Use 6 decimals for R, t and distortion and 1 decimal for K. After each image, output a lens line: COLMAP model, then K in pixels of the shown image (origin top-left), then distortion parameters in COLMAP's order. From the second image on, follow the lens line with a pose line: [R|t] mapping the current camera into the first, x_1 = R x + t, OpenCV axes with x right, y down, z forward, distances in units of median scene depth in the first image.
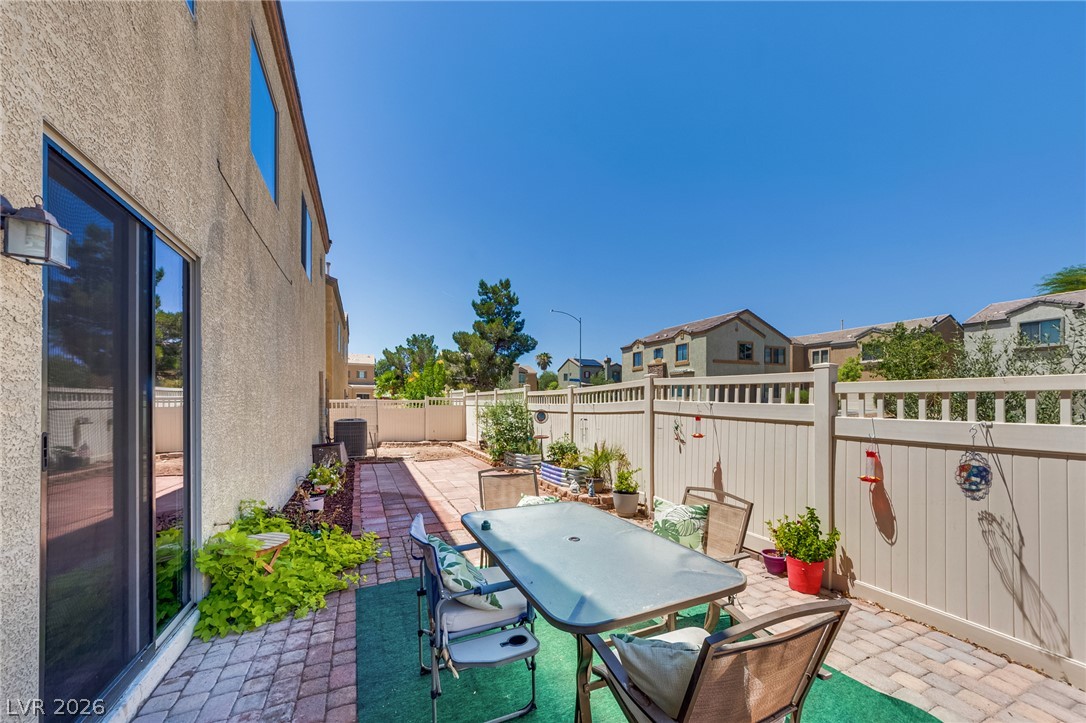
lens RADIAL K [[395.9, 0, 544.9], [0, 395.9, 402.1], [0, 0, 1]] dist [0.000146, -0.000033]
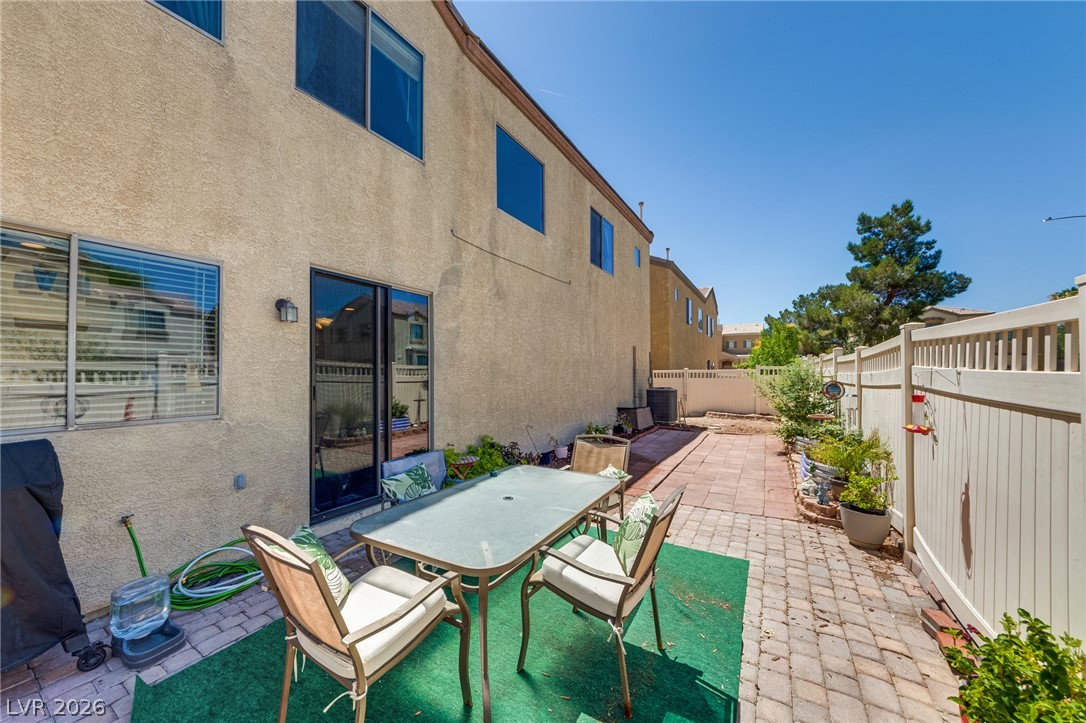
lens RADIAL K [[393.2, 0, 541.2], [0, 393.2, 366.5], [0, 0, 1]] dist [-0.001019, -0.000164]
pose [[0.577875, -0.017159, -0.815945, 0.100578], [0.005313, 0.999837, -0.017264, 0.000513], [0.816108, 0.005642, 0.577872, 0.044950]]
